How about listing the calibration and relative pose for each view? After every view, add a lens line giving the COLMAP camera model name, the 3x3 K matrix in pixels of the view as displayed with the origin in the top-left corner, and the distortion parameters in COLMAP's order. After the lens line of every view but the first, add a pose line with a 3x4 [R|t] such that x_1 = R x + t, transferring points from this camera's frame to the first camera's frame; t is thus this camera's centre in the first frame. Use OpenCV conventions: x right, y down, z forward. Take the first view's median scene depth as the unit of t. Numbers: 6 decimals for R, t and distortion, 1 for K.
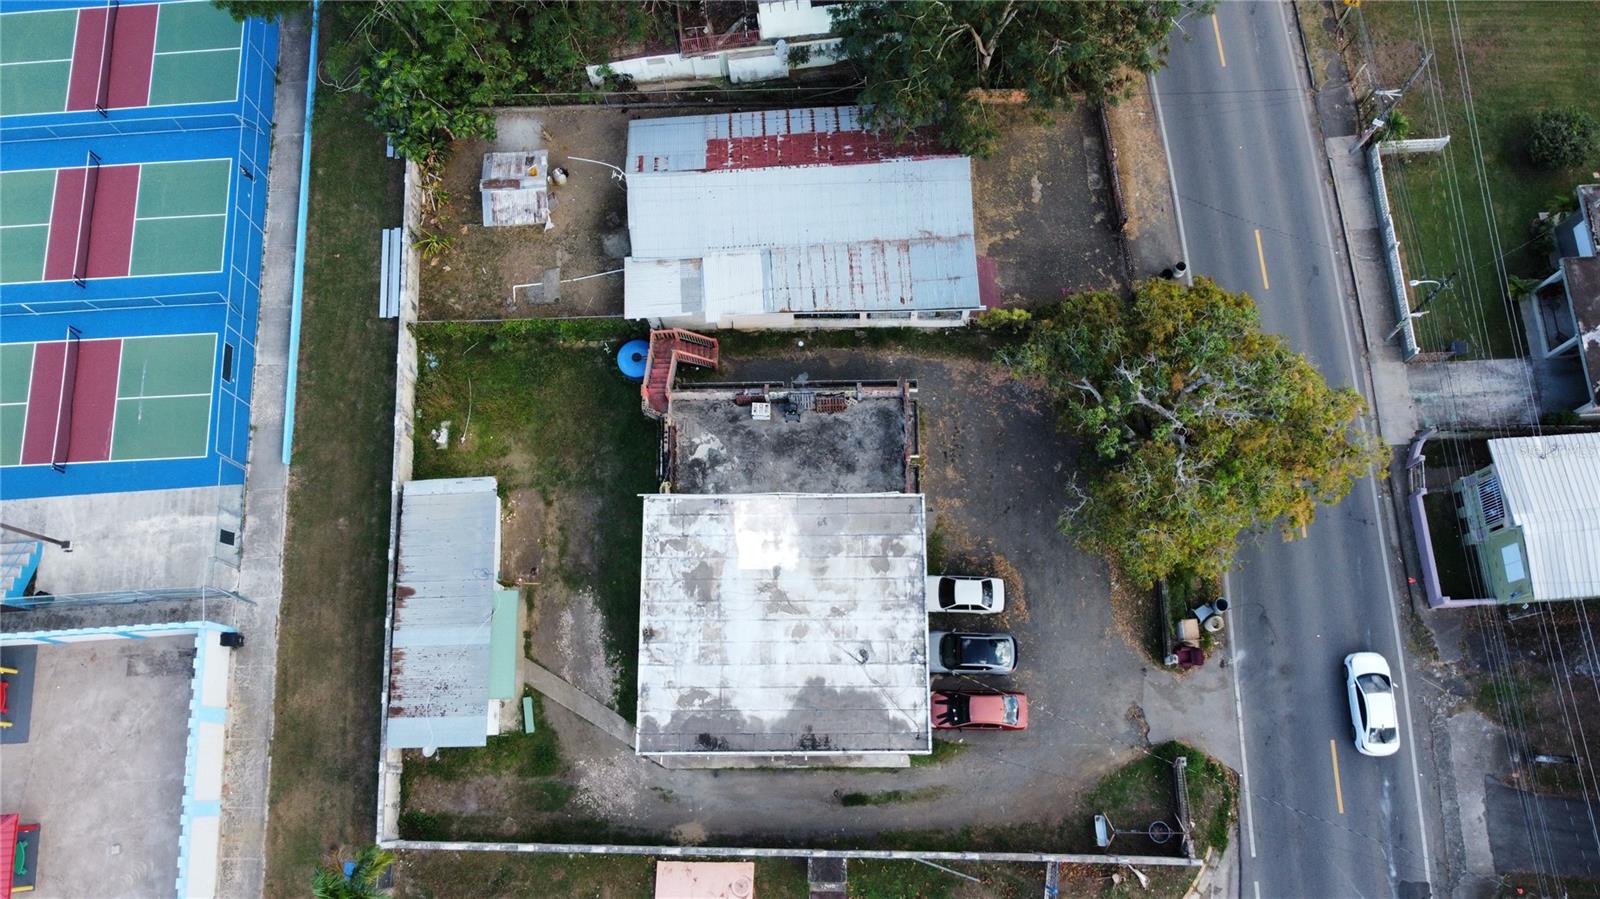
lens RADIAL K [[1205.6, 0, 807.4], [0, 1205.6, 453.7], [0, 0, 1]] dist [0.000458, 0.002863]
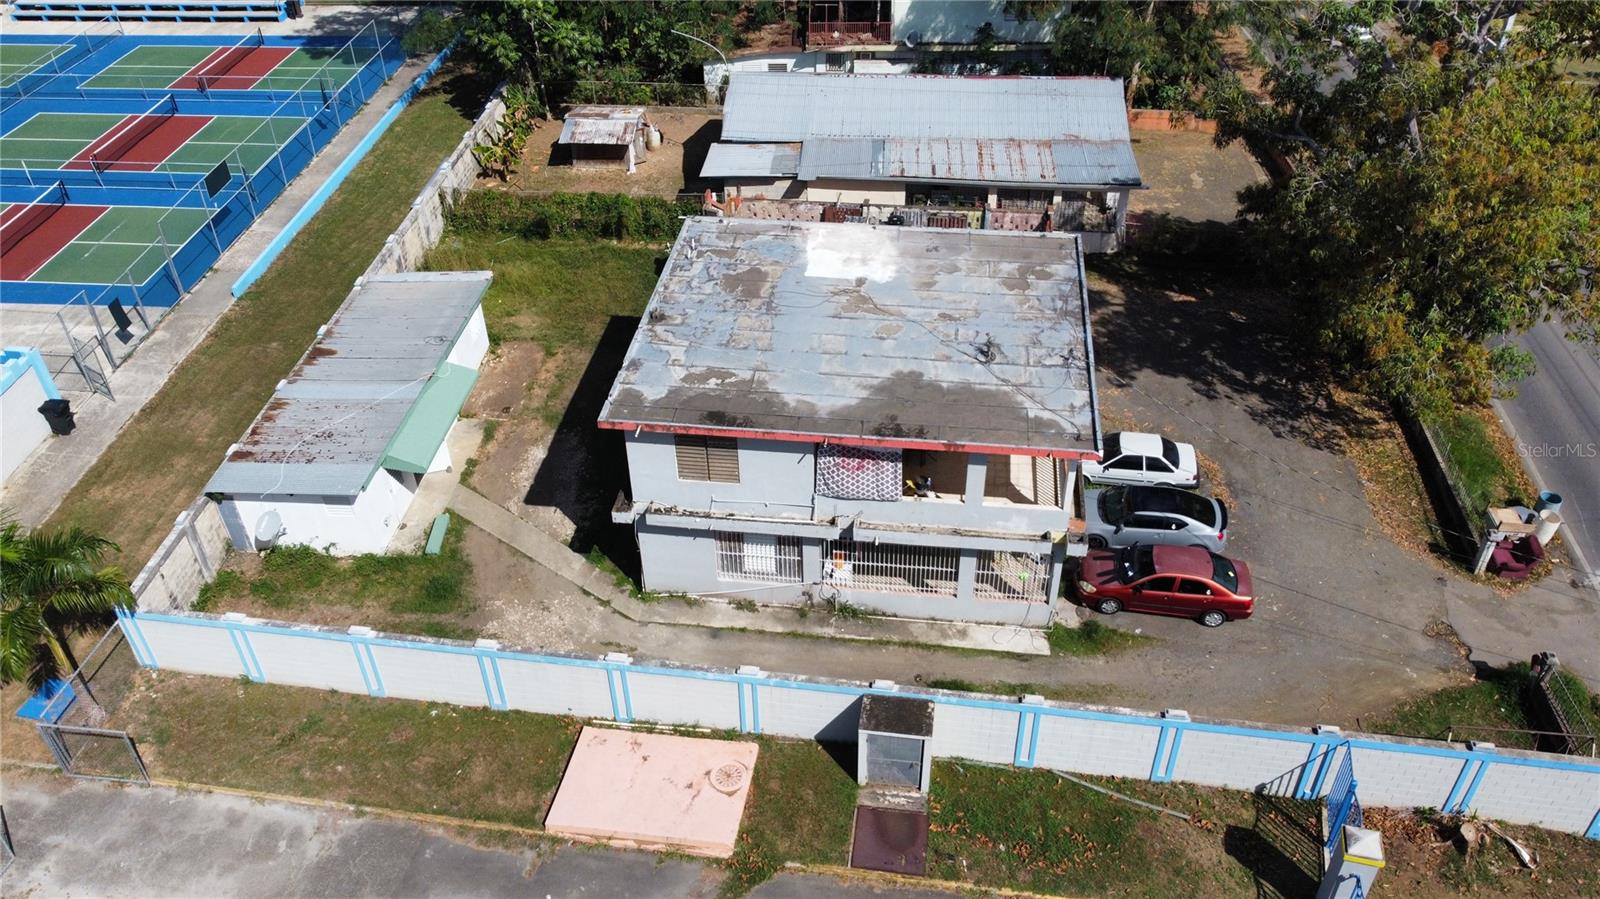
lens RADIAL K [[1205.6, 0, 807.4], [0, 1205.6, 453.7], [0, 0, 1]] dist [0.000458, 0.002863]
pose [[0.991441, 0.091265, -0.093358, 0.015063], [-0.128913, 0.797427, -0.589483, 0.524016], [0.020647, 0.596473, 0.802367, 0.468554]]
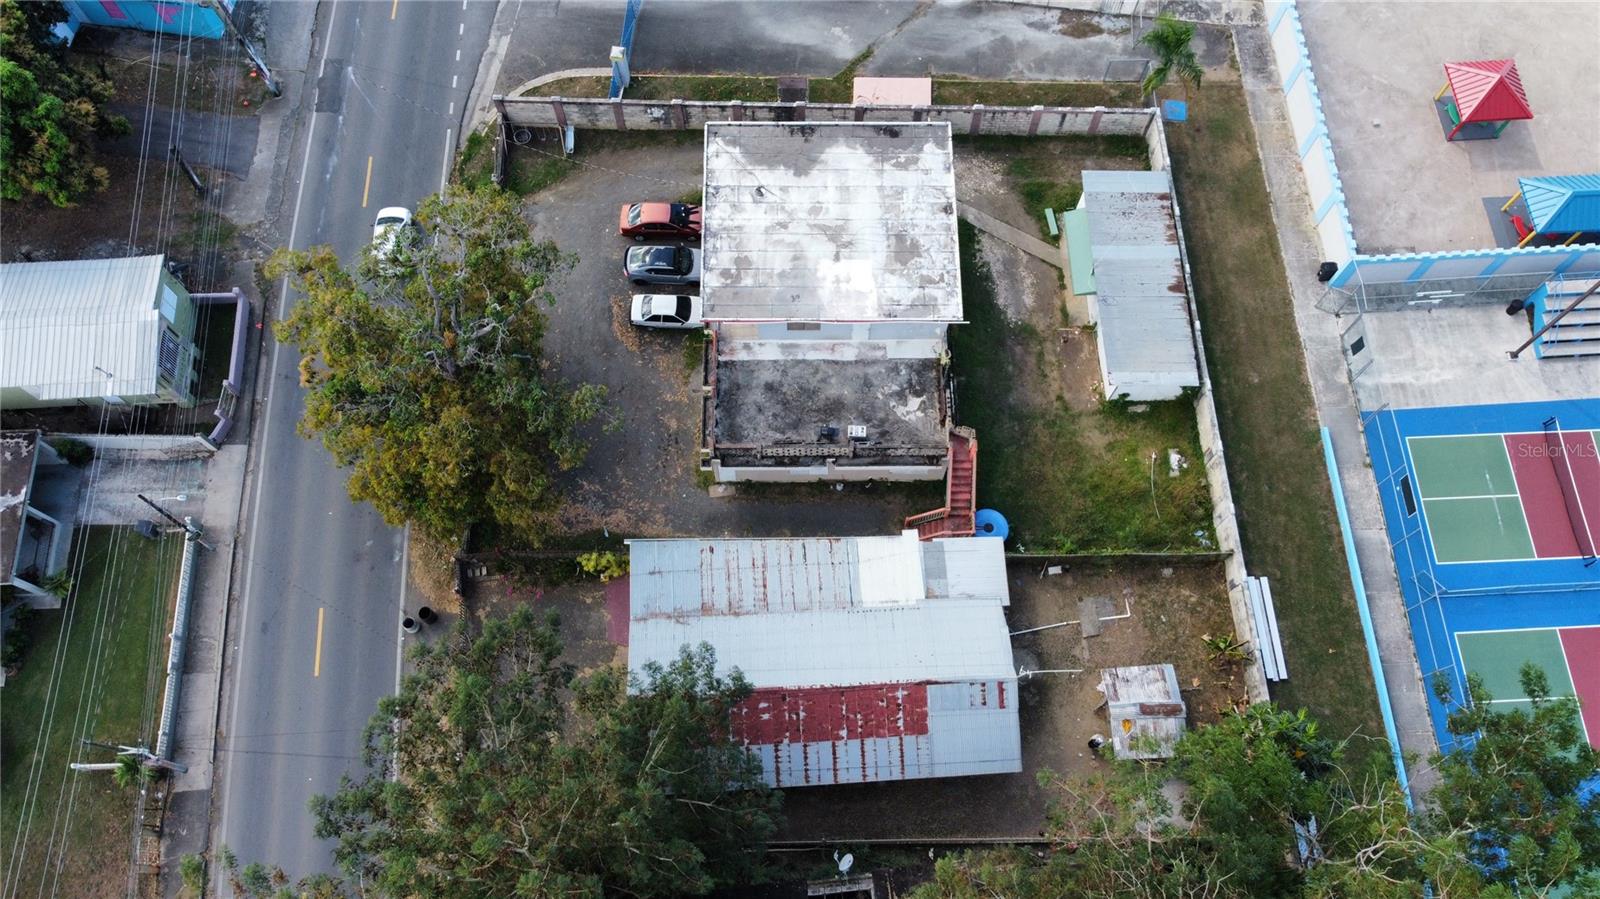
lens RADIAL K [[1205.6, 0, 807.4], [0, 1205.6, 453.7], [0, 0, 1]] dist [0.000458, 0.002863]
pose [[-0.999862, 0.009442, 0.013684, -0.010951], [0.000381, -0.809844, 0.586646, -0.633759], [0.016620, 0.586570, 0.809728, 0.190190]]
